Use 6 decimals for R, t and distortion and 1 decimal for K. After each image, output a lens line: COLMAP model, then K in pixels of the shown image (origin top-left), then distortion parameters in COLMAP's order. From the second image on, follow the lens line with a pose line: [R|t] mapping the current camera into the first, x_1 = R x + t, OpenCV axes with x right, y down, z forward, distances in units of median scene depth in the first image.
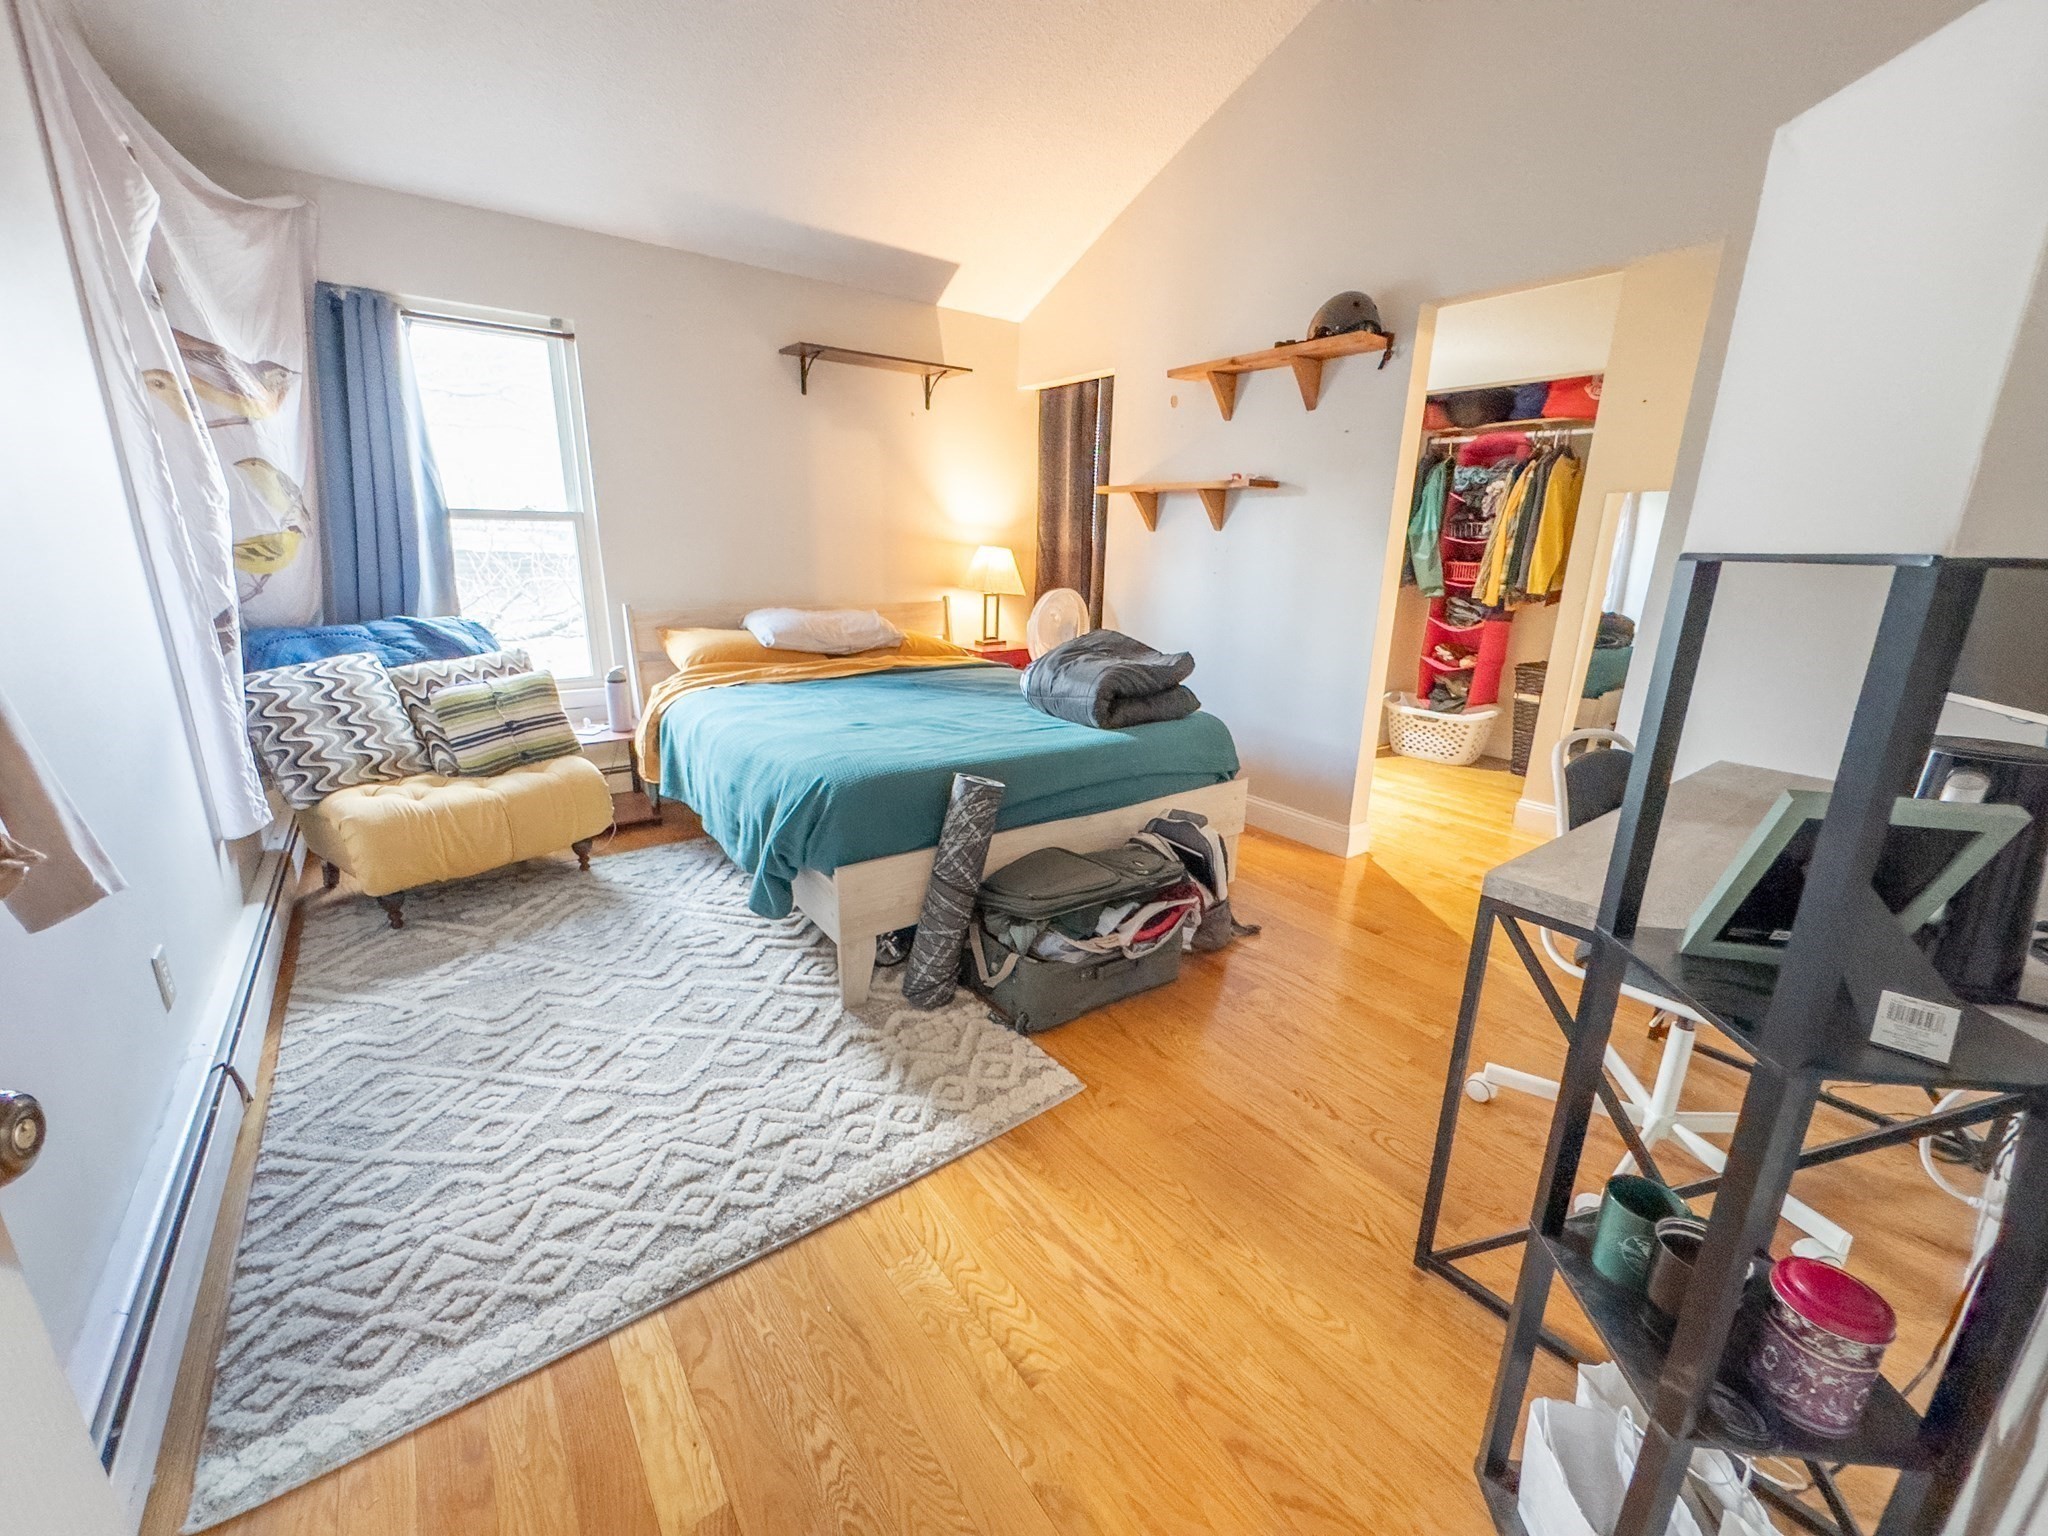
lens RADIAL K [[815.4, 0, 1016.1], [0, 815.4, 771.3], [0, 0, 1]] dist [-0.005076, -0.000121]
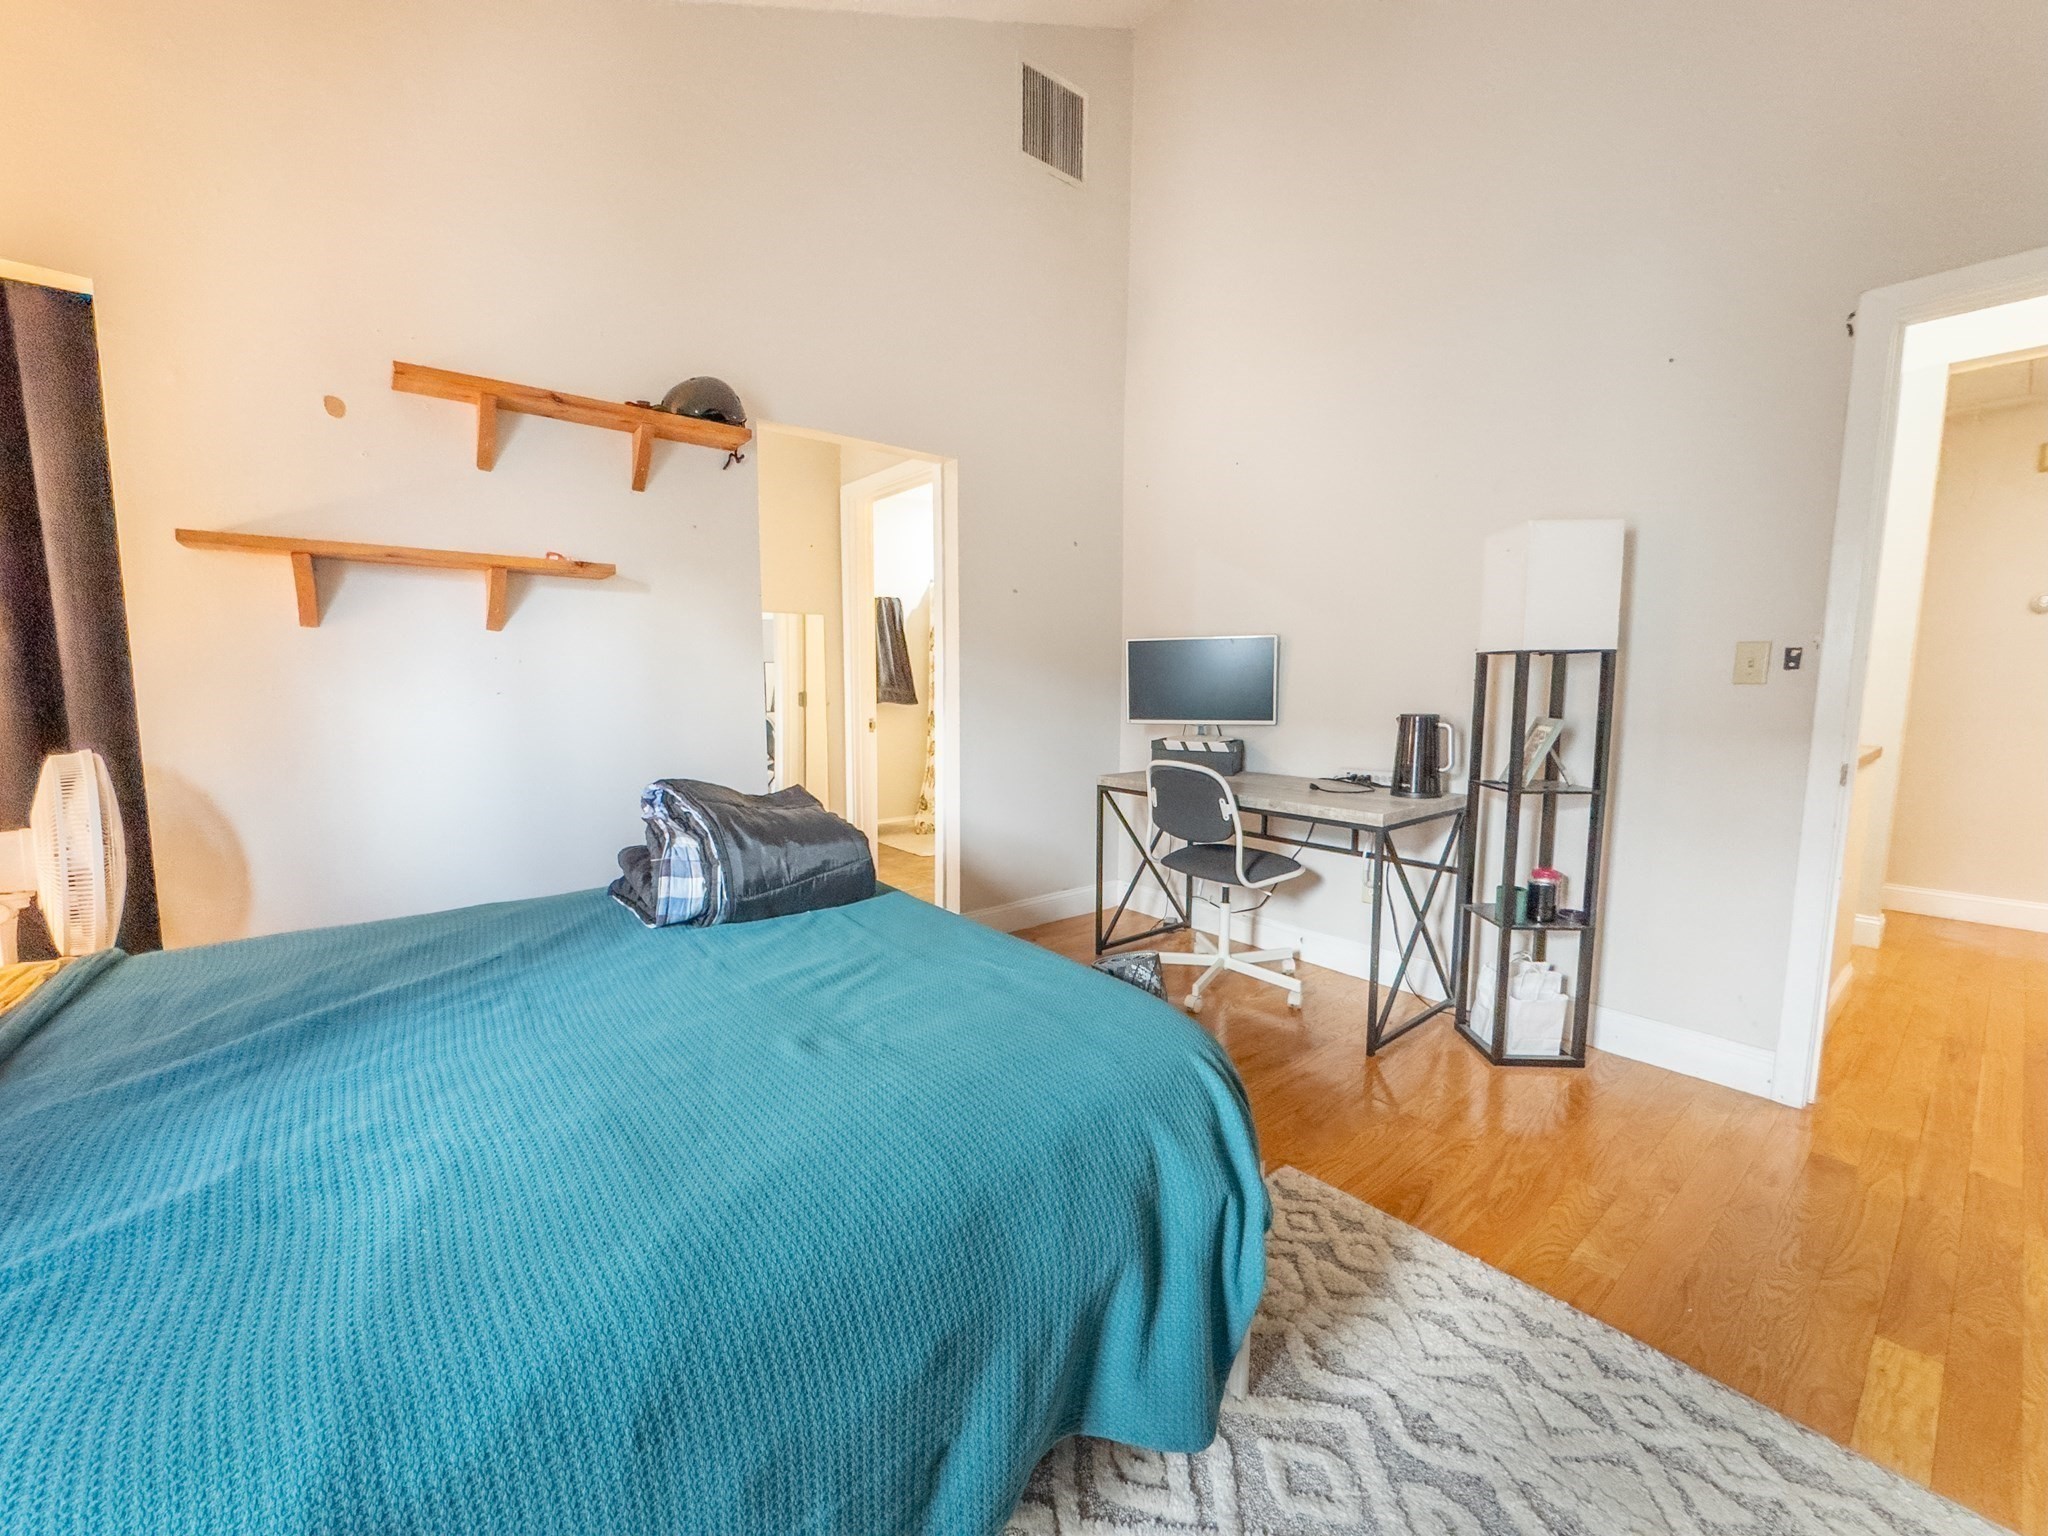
lens RADIAL K [[815.4, 0, 1016.8], [0, 815.4, 765.7], [0, 0, 1]] dist [-0.005076, -0.000121]
pose [[-0.049168, -0.126582, 0.990737, -0.574169], [0.267046, 0.954158, 0.135162, -0.214456], [-0.962429, 0.271218, -0.013110, 0.820152]]
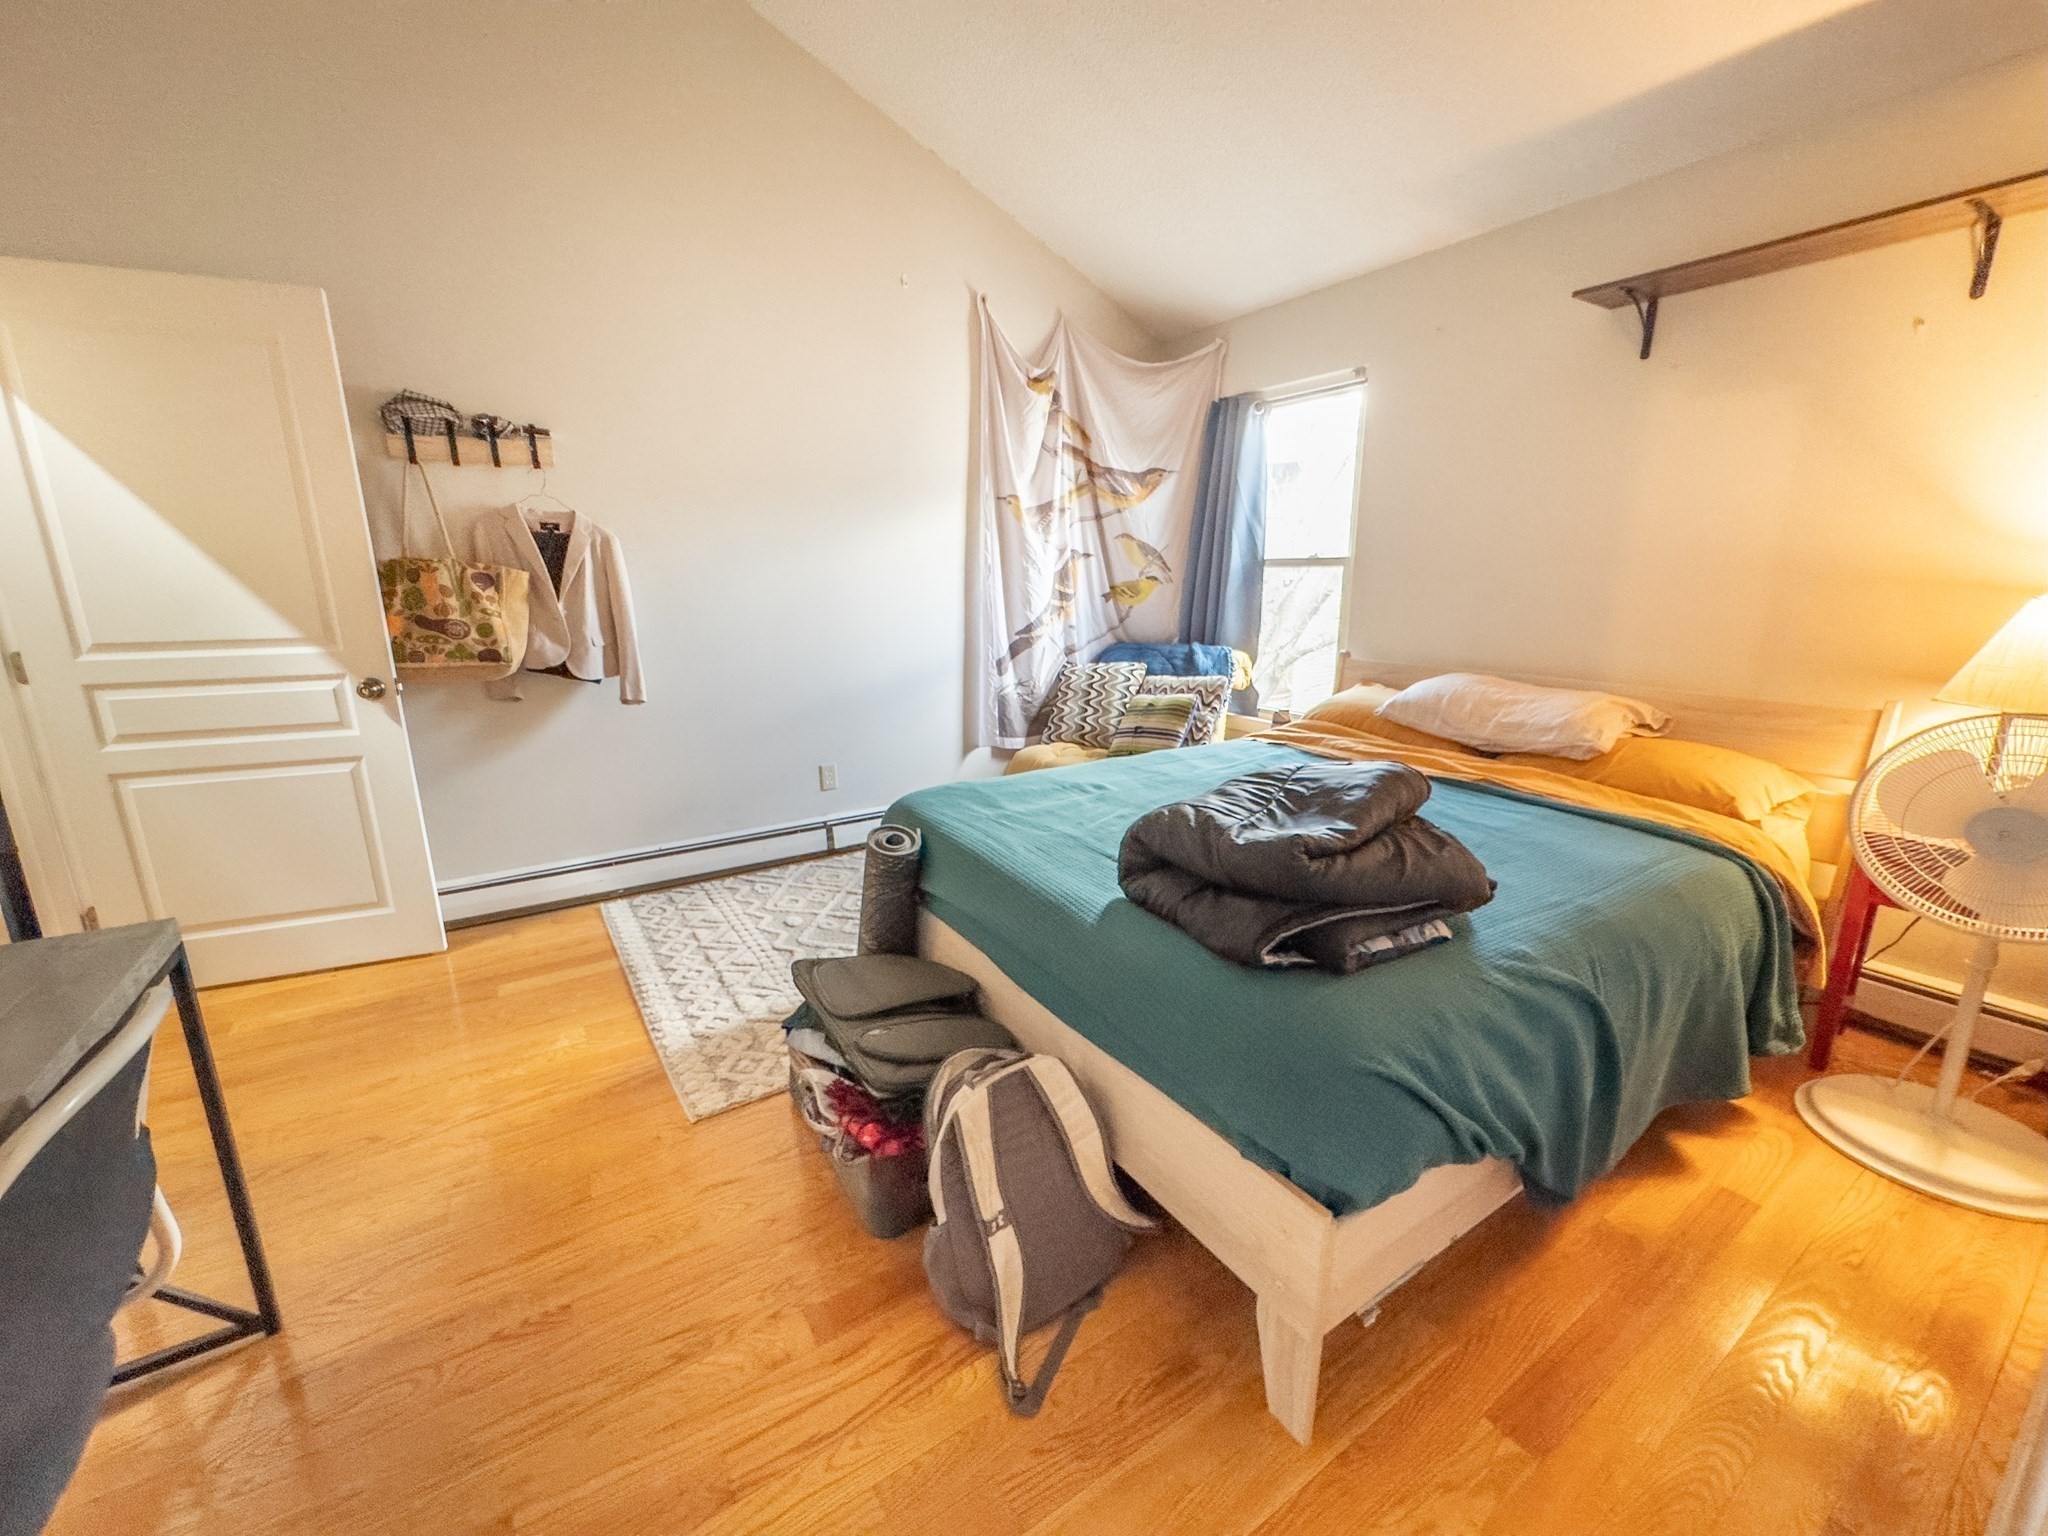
lens RADIAL K [[815.4, 0, 1025.3], [0, 815.4, 769.4], [0, 0, 1]] dist [-0.005076, -0.000121]
pose [[-0.054036, 0.212722, -0.975618, 0.644651], [-0.269040, 0.937811, 0.219380, -0.236113], [0.961612, 0.274335, 0.006555, 0.867167]]
